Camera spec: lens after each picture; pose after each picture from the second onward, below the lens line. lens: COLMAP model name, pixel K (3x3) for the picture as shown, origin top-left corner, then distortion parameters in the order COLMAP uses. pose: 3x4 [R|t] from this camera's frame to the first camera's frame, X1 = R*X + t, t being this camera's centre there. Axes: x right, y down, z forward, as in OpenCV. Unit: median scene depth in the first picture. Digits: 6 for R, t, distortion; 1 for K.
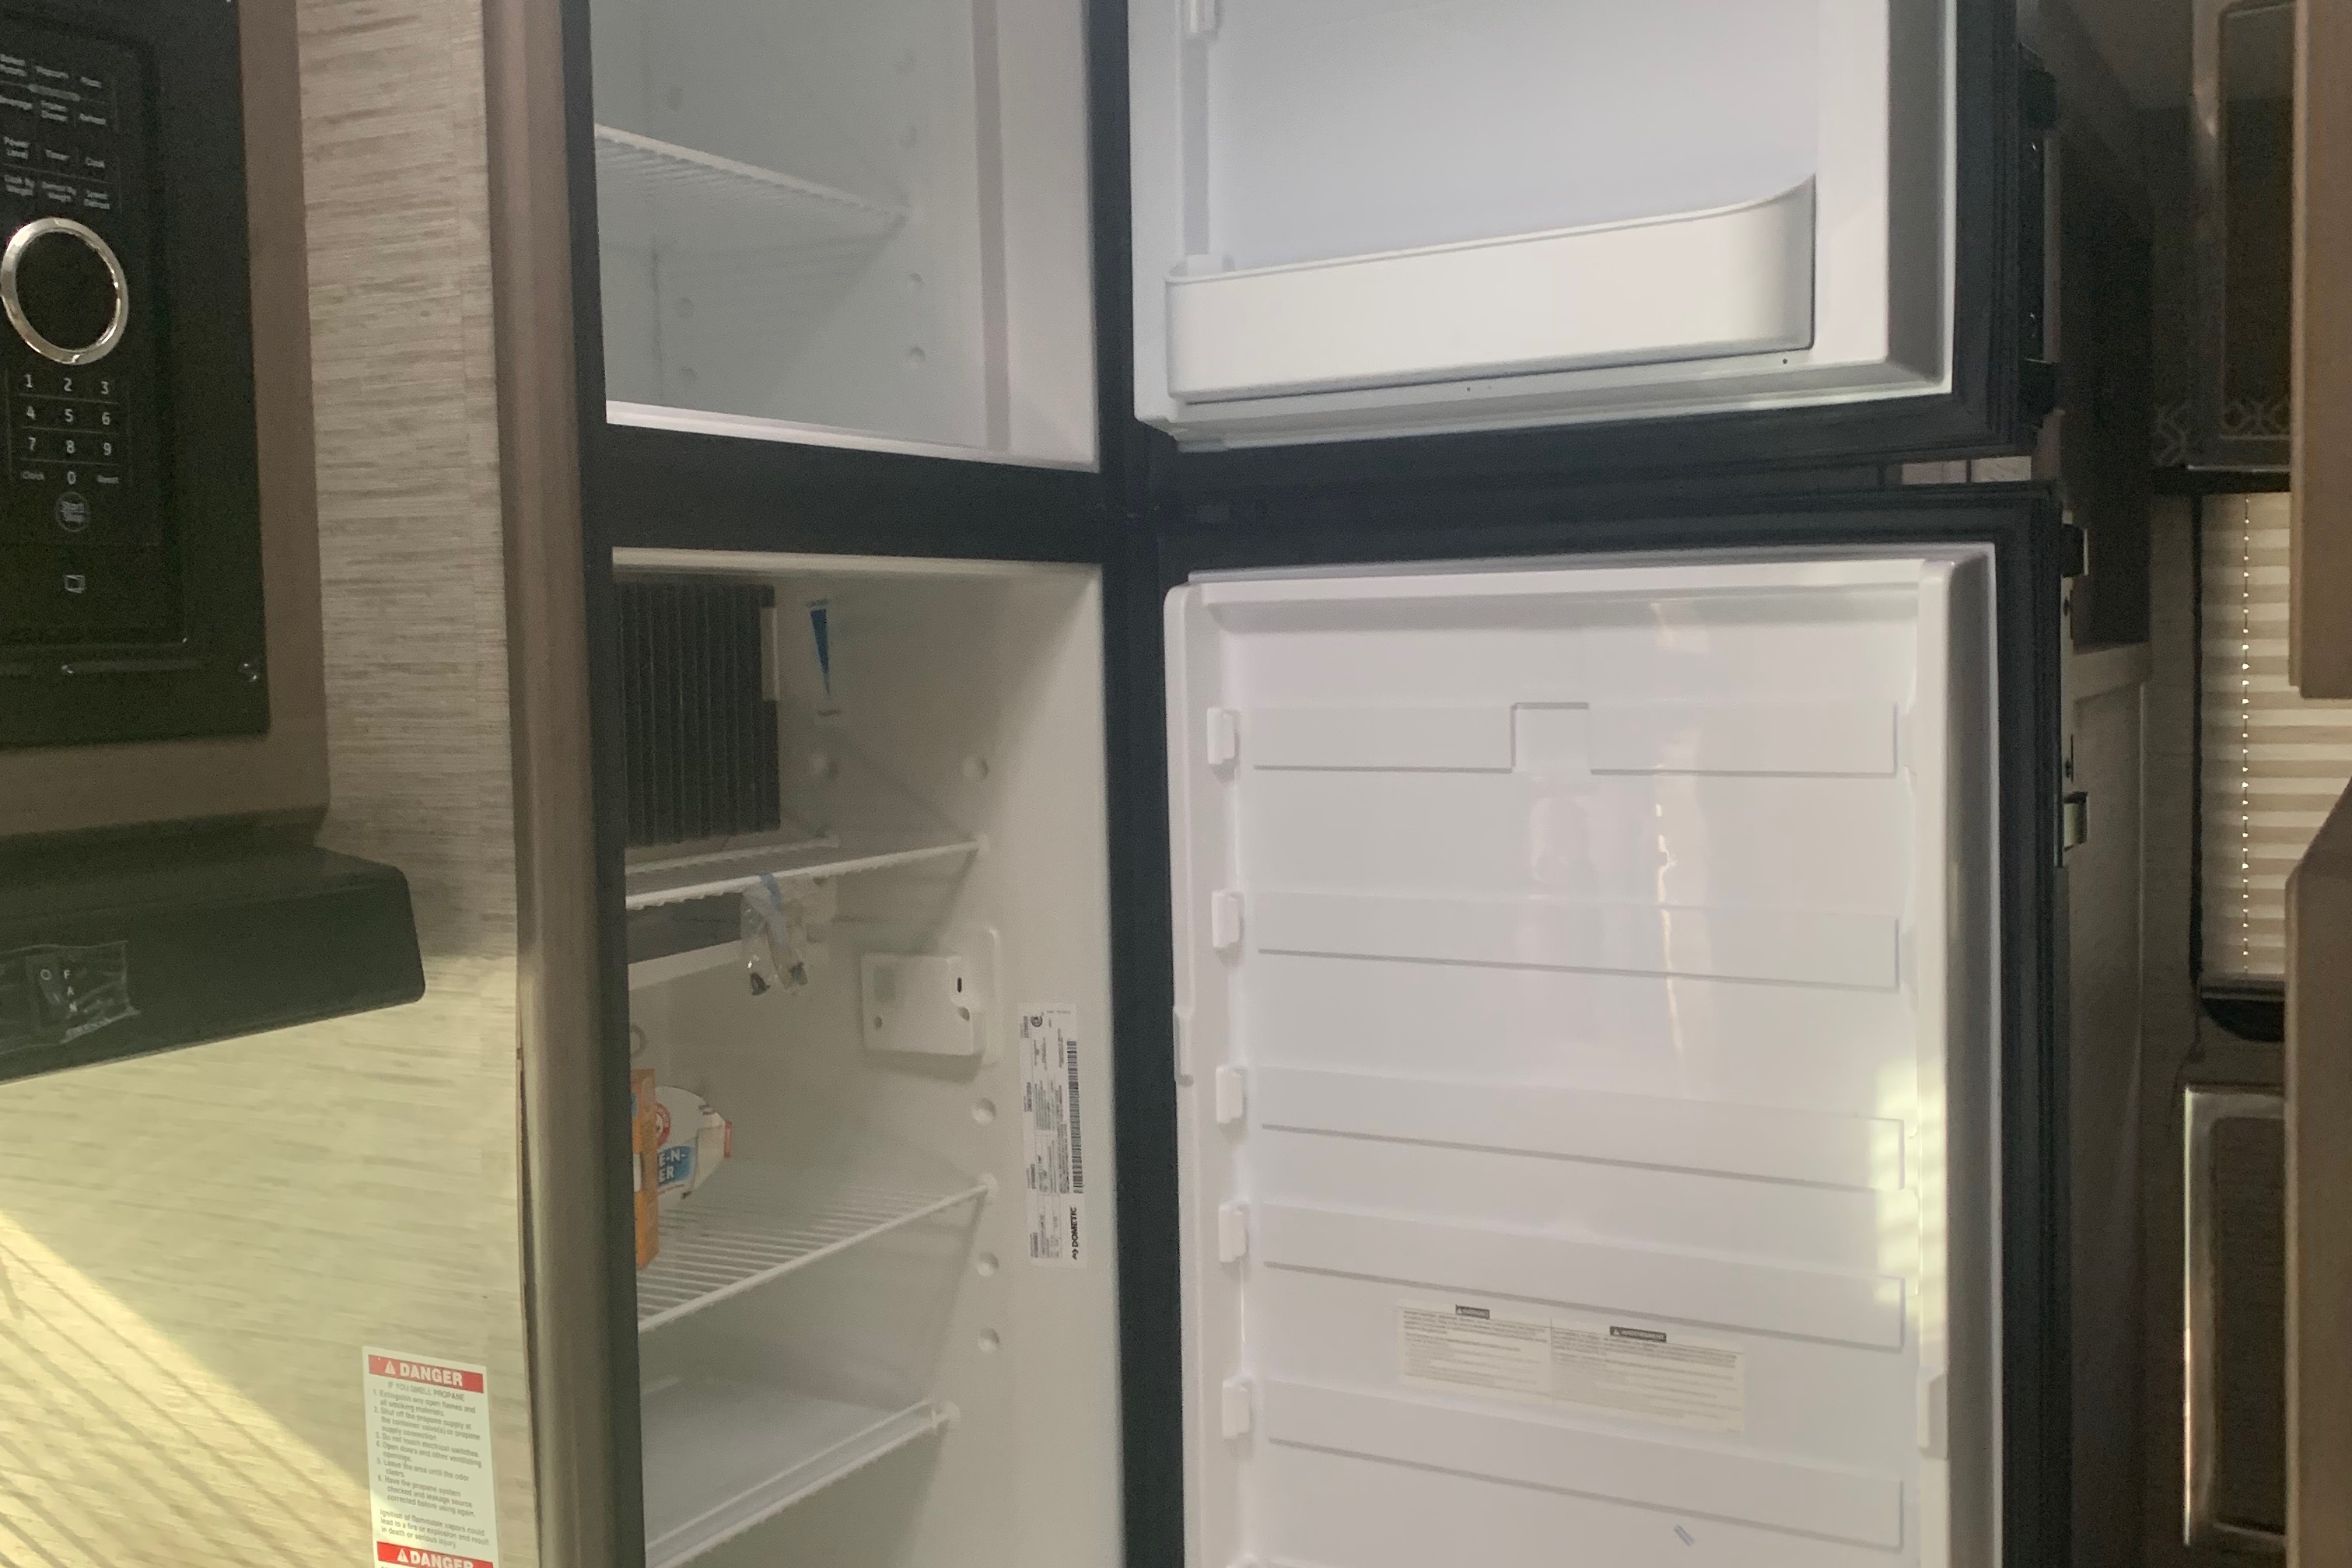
lens RADIAL K [[2416.1, 0, 1187.3], [0, 2416.1, 761.3], [0, 0, 1]] dist [-0.004490, 0.000000]
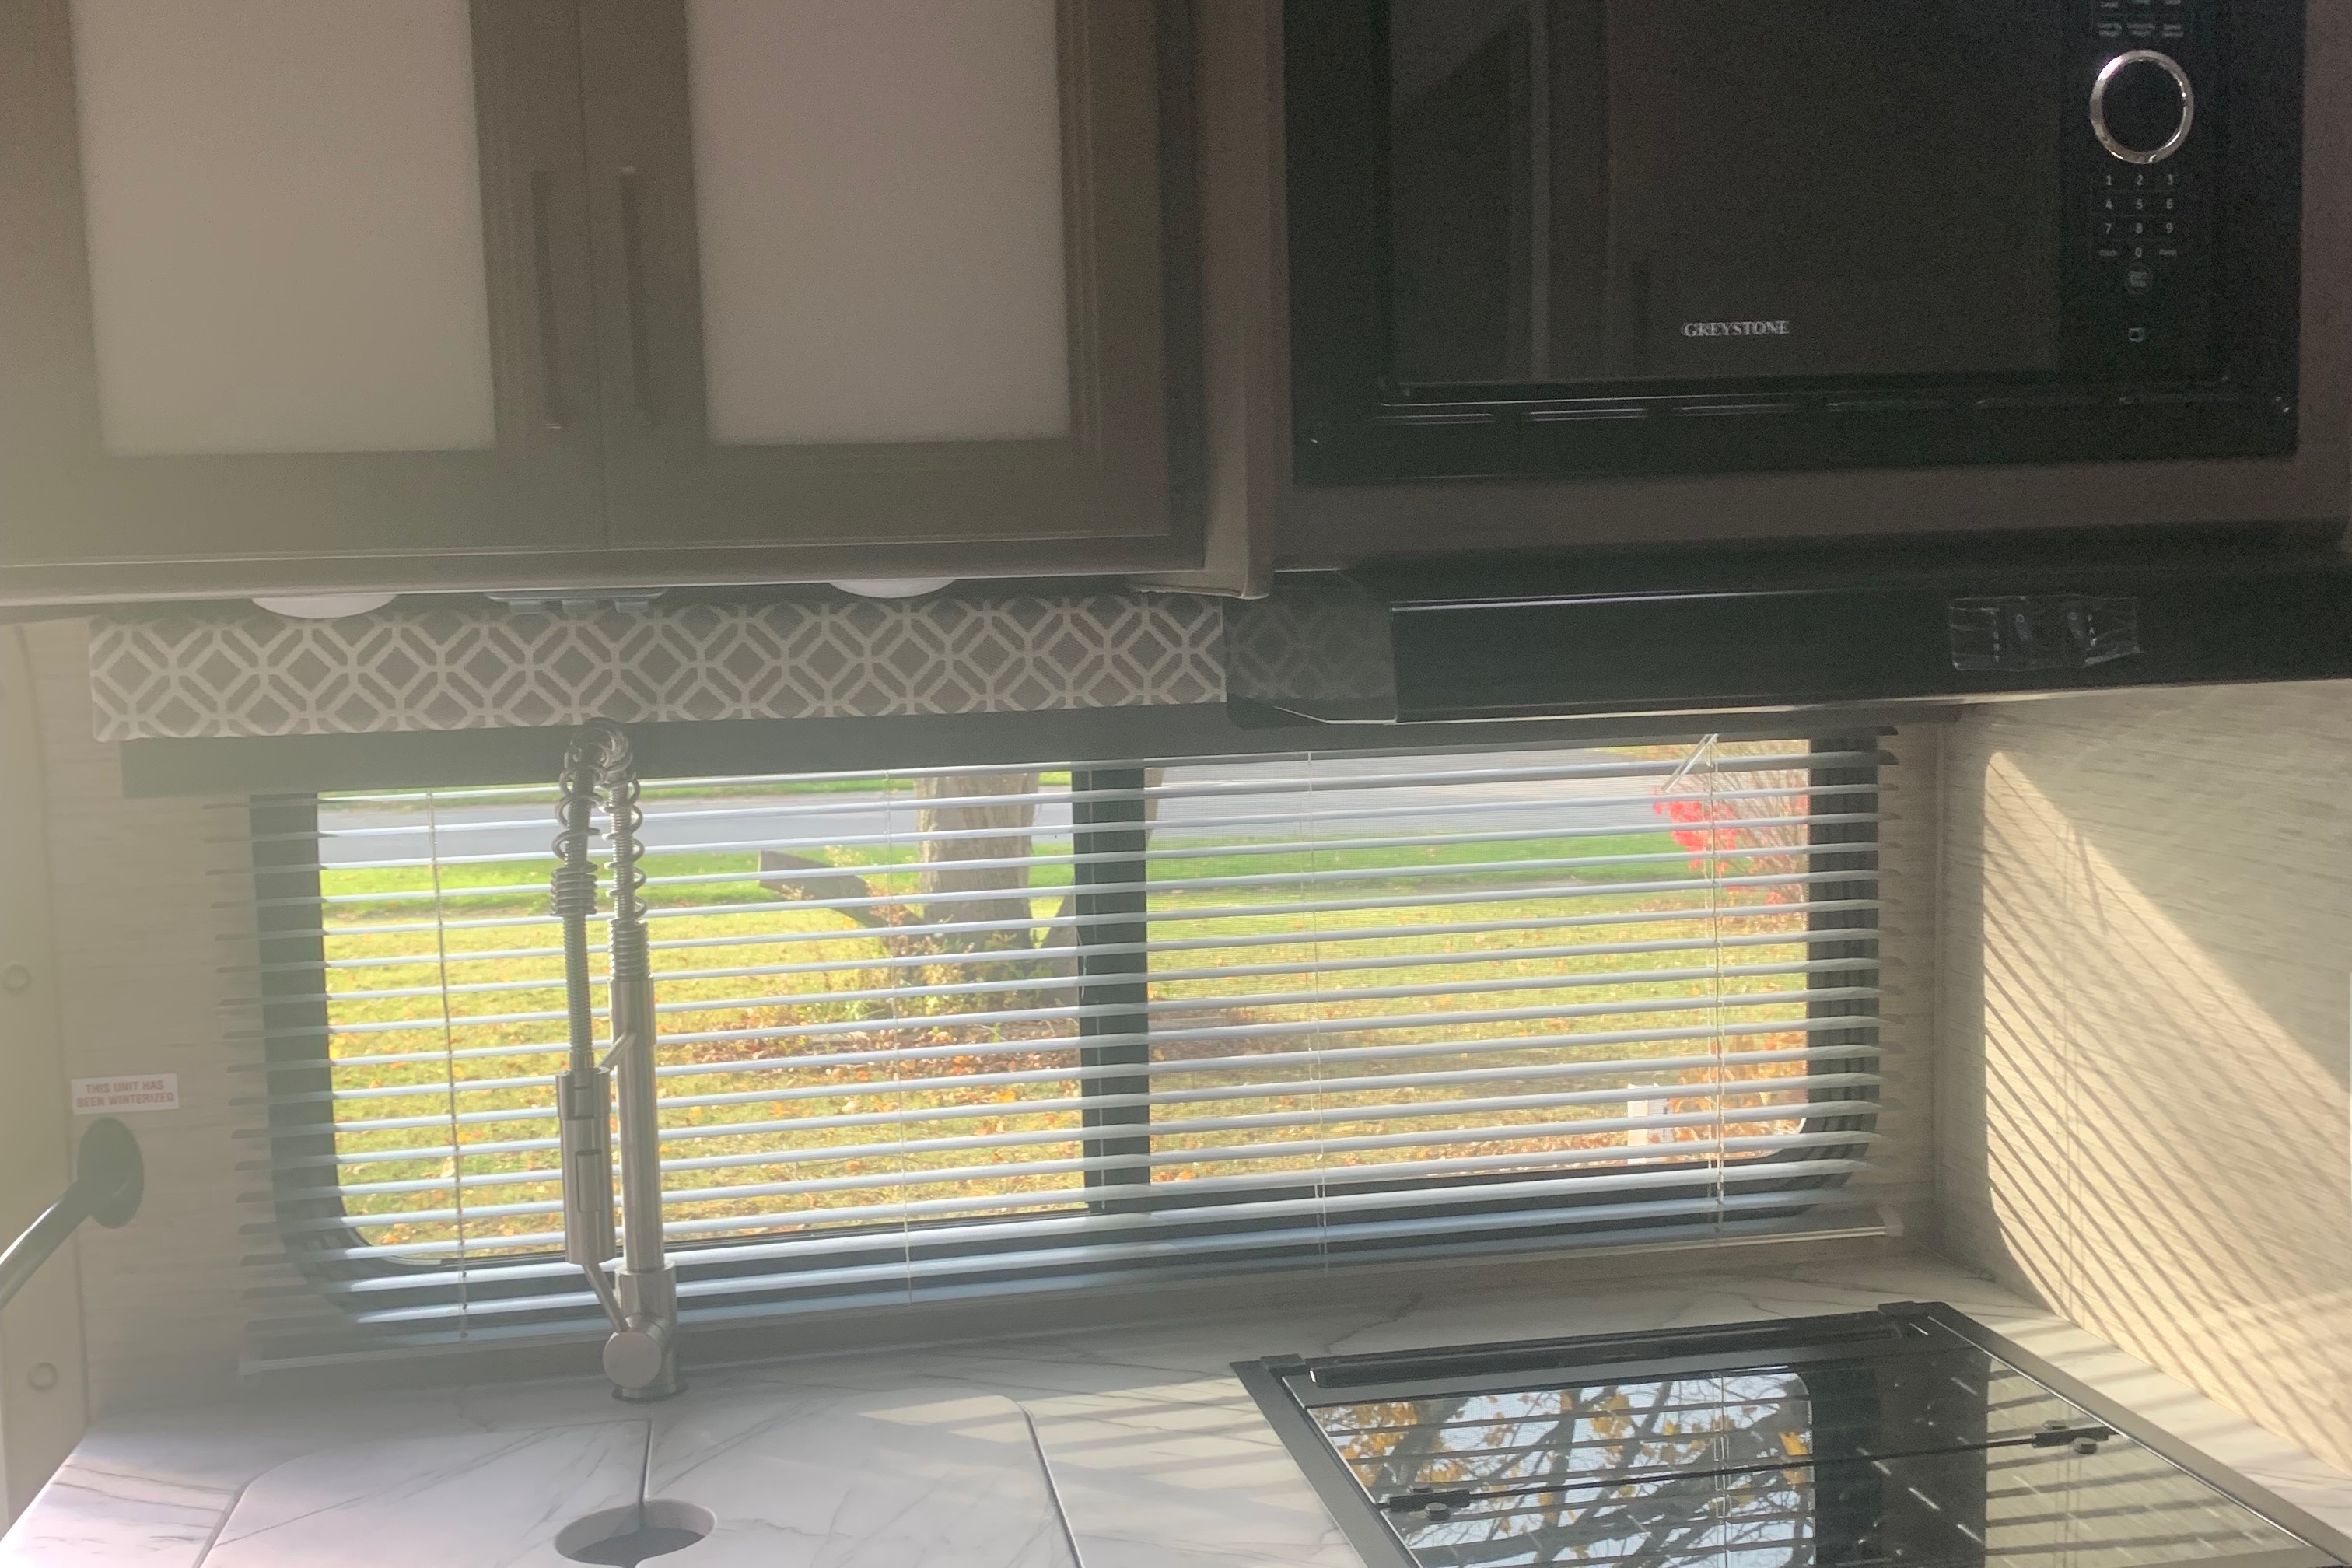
lens RADIAL K [[2416.1, 0, 1183.4], [0, 2416.1, 781.0], [0, 0, 1]] dist [-0.004490, 0.000000]
pose [[0.611932, 0.068465, -0.787941, 0.232493], [-0.024201, 0.997401, 0.067870, 0.079126], [0.790540, -0.022463, 0.611999, -0.178014]]
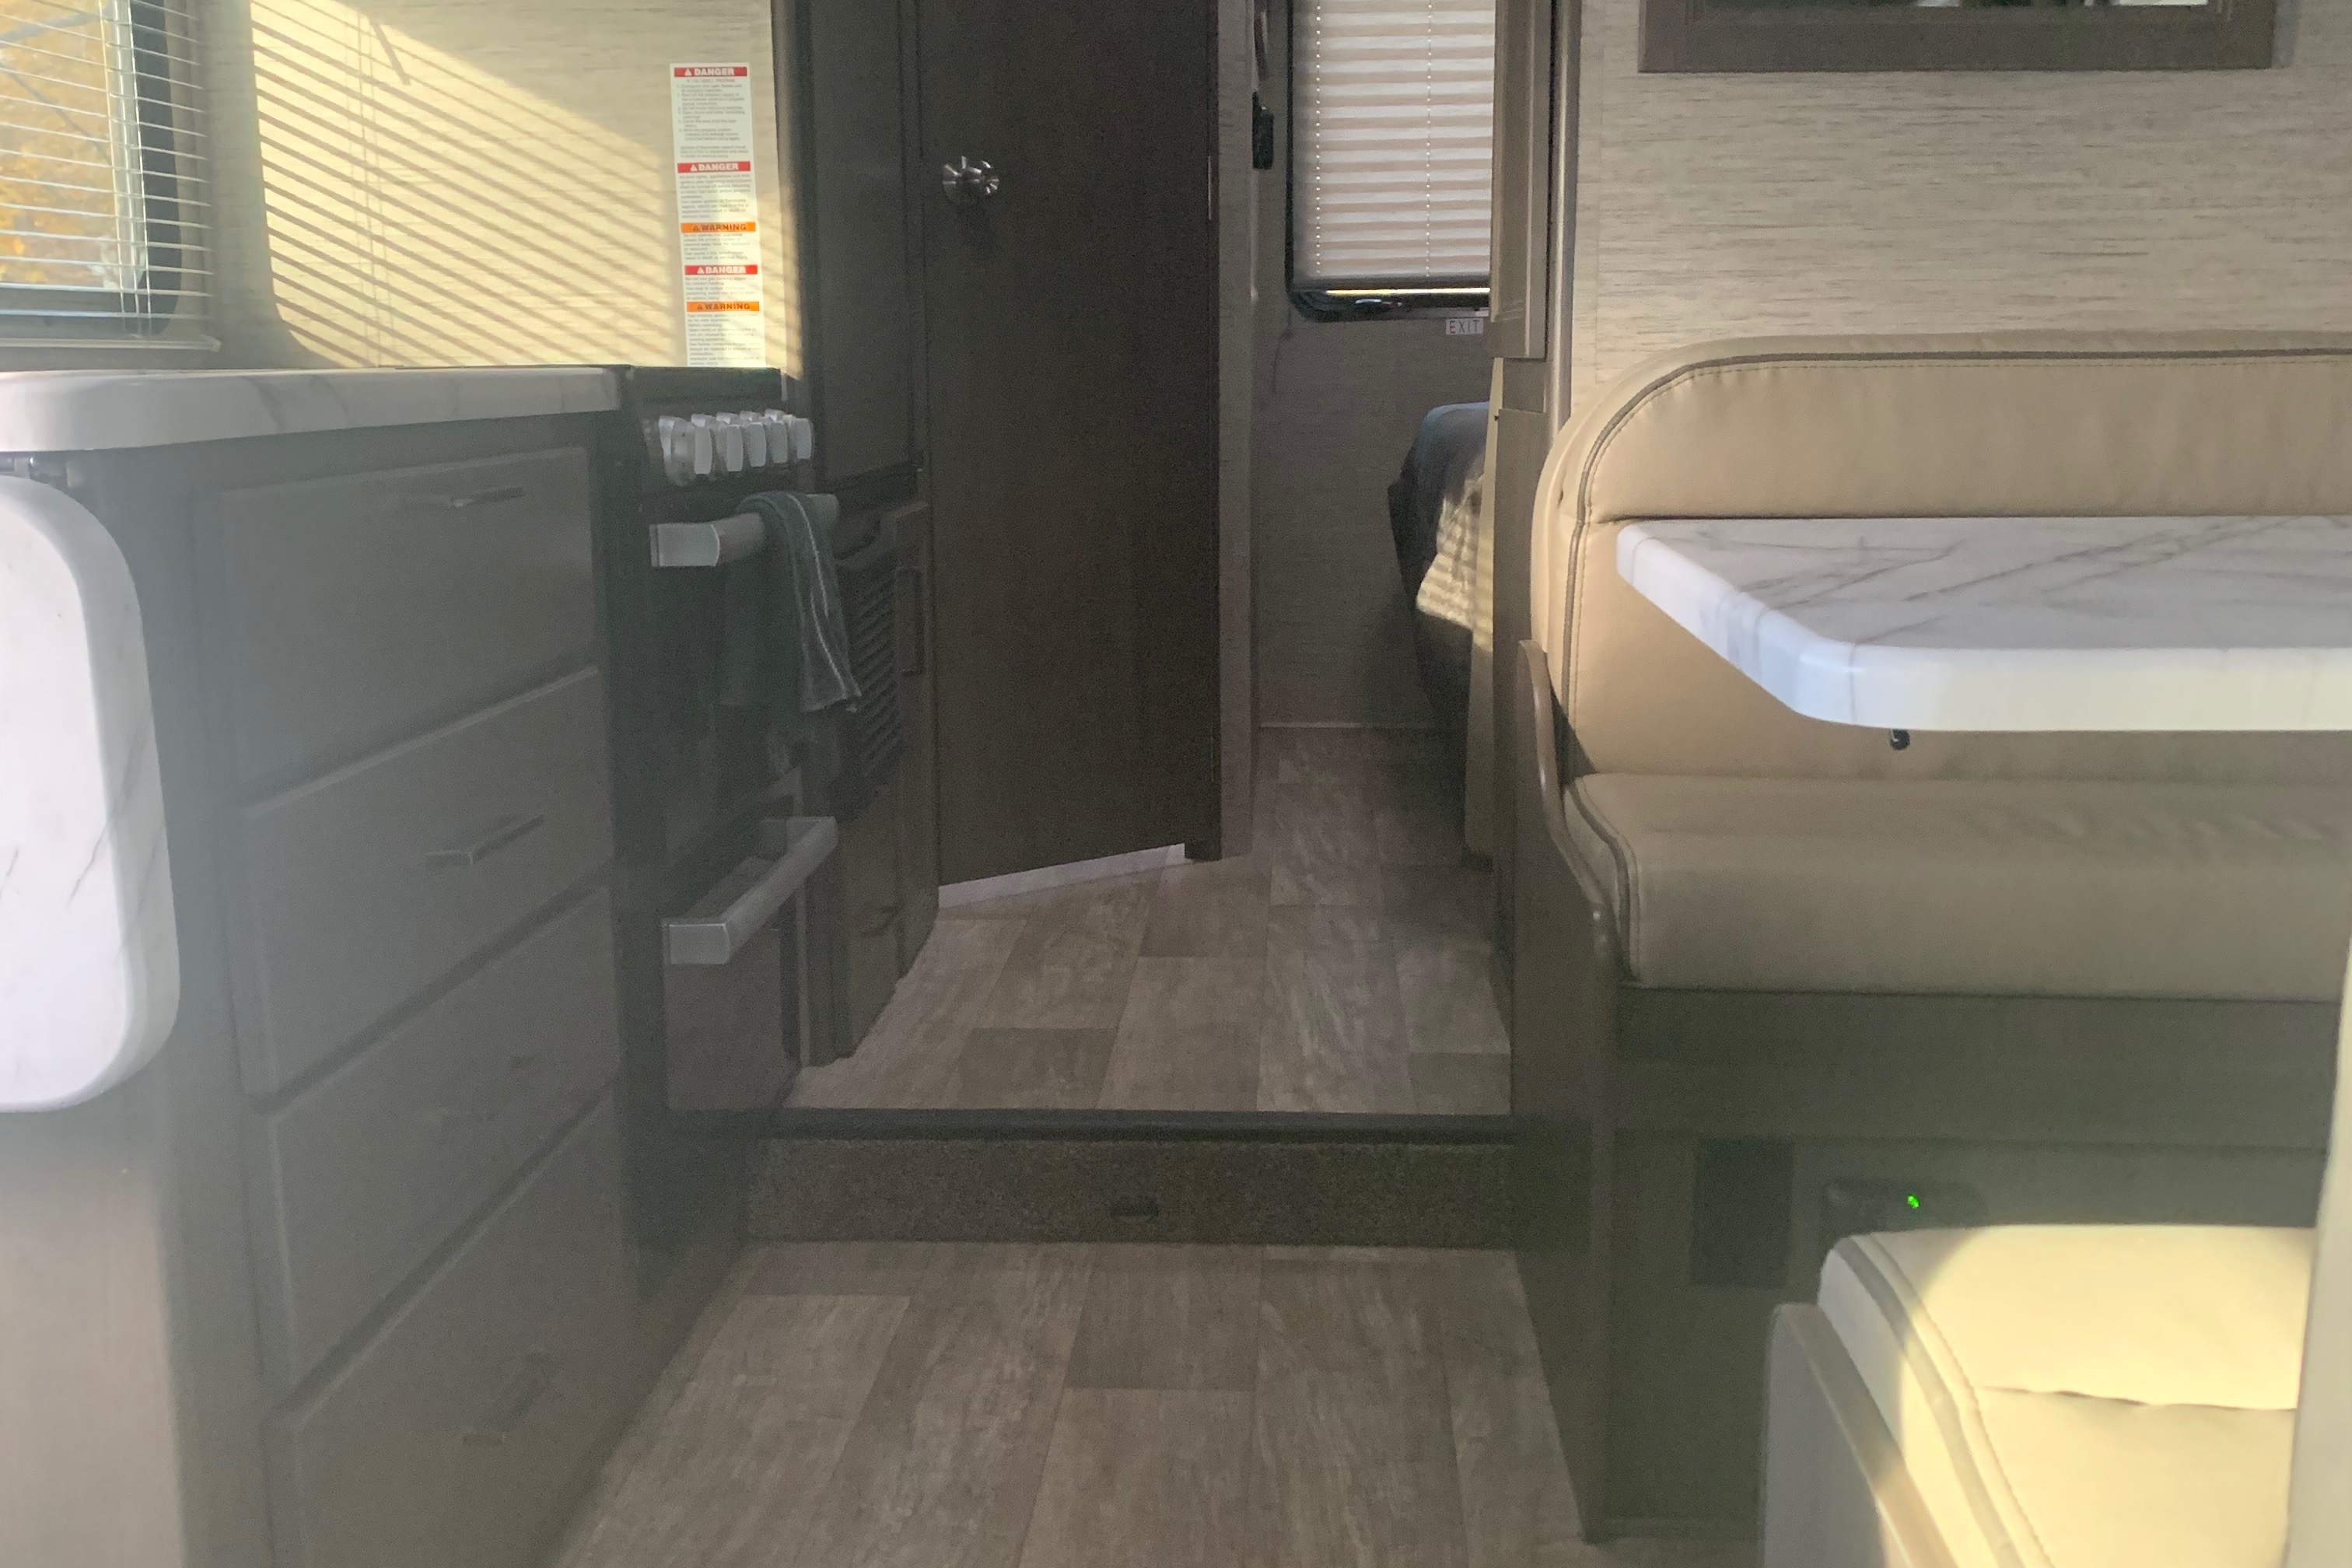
lens RADIAL K [[2416.1, 0, 1183.4], [0, 2416.1, 776.0], [0, 0, 1]] dist [-0.004490, 0.000000]
pose [[0.909290, -0.057679, 0.412146, -0.807936], [0.008812, 0.992795, 0.119499, 0.588906], [-0.416069, -0.105027, 0.903247, -1.083900]]
